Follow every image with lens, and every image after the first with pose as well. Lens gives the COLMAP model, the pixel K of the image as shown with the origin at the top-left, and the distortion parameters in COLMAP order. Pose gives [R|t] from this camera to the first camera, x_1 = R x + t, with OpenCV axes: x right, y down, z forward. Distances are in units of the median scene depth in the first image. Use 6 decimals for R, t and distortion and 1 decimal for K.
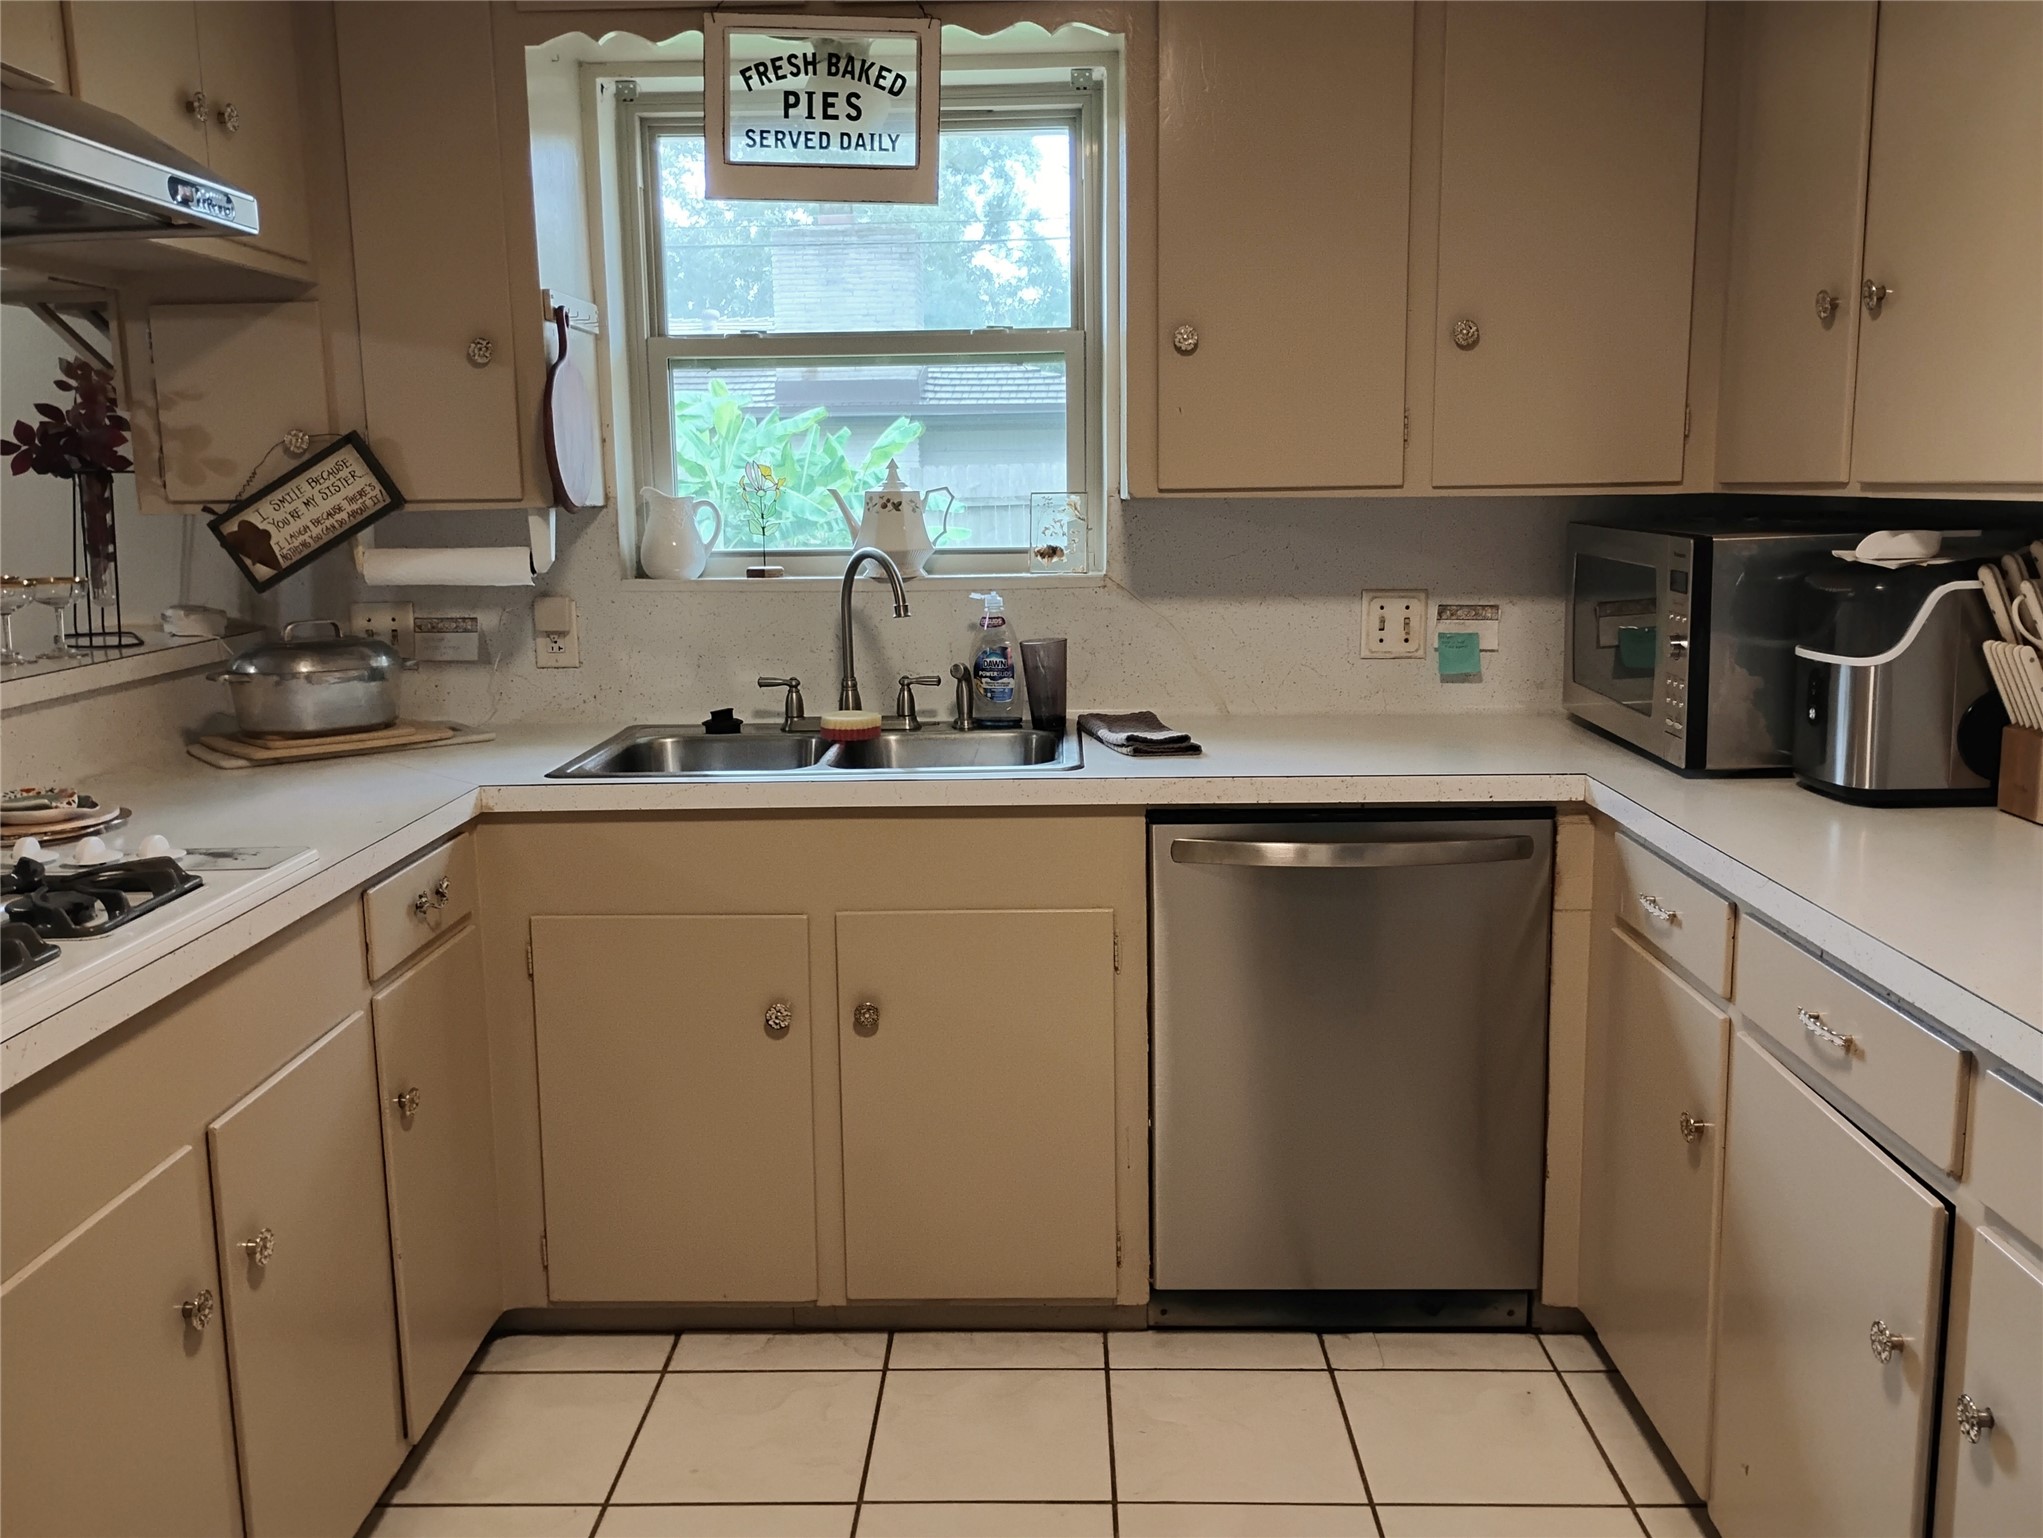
lens RADIAL K [[1700.1, 0, 1015.9], [0, 1700.1, 760.2], [0, 0, 1]] dist [0.050759, -0.067172]
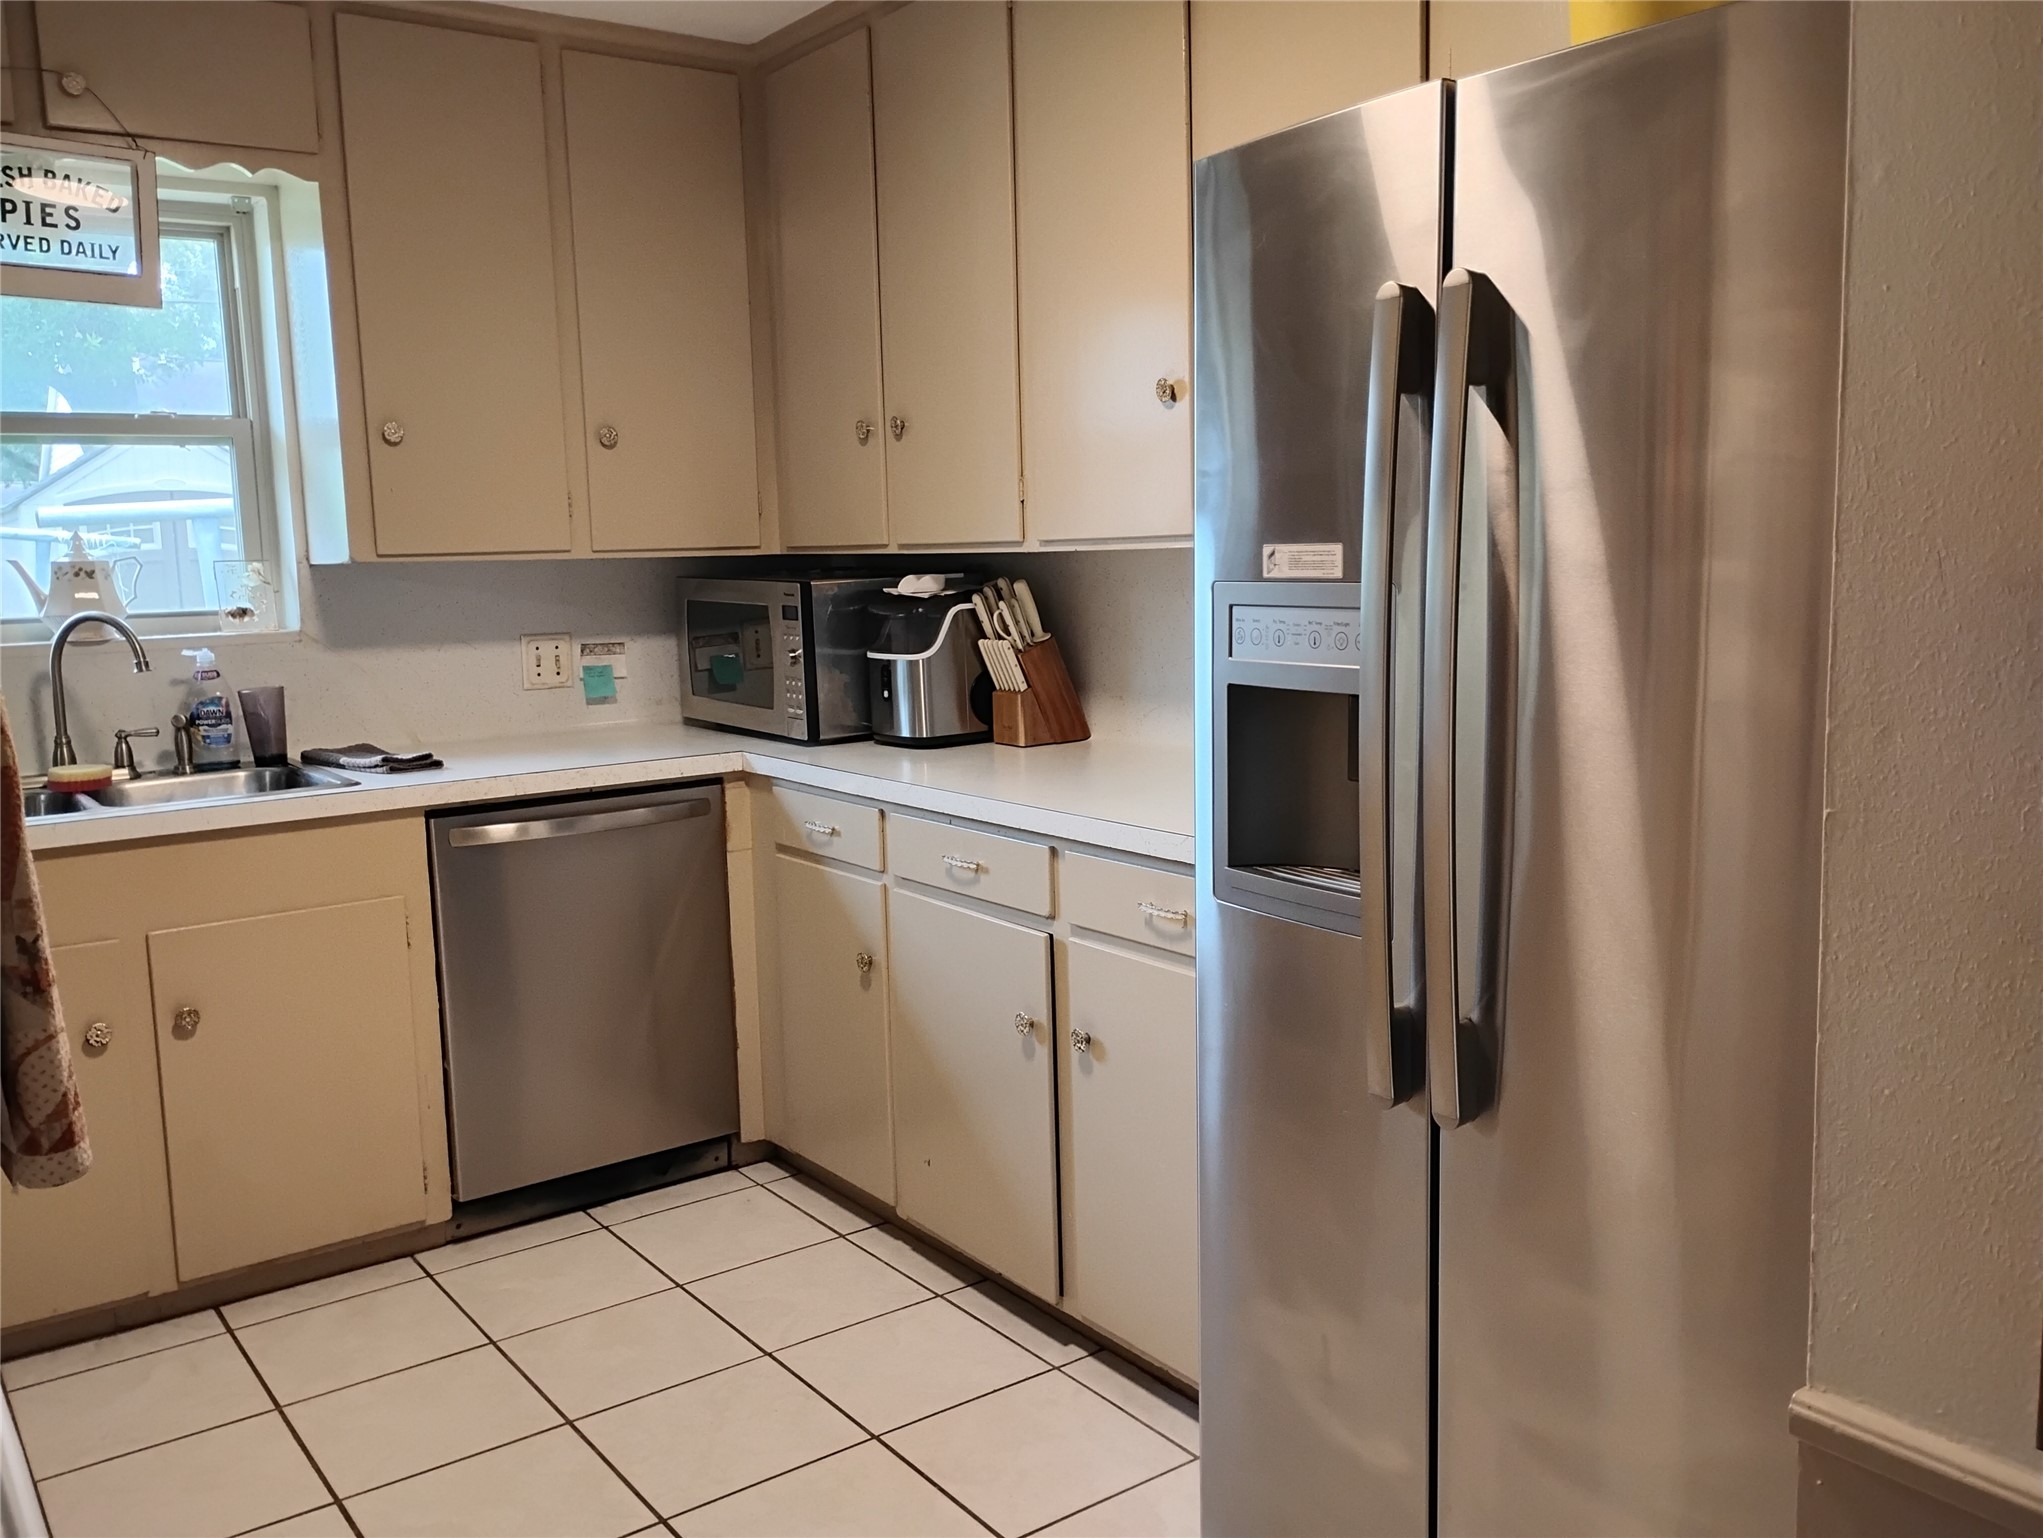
lens RADIAL K [[1700.1, 0, 1021.1], [0, 1700.1, 767.5], [0, 0, 1]] dist [0.050759, -0.067172]
pose [[0.789507, -0.087484, 0.607474, -0.318004], [0.113240, 0.993559, -0.004088, 0.049913], [-0.603204, 0.072018, 0.794329, -0.240592]]
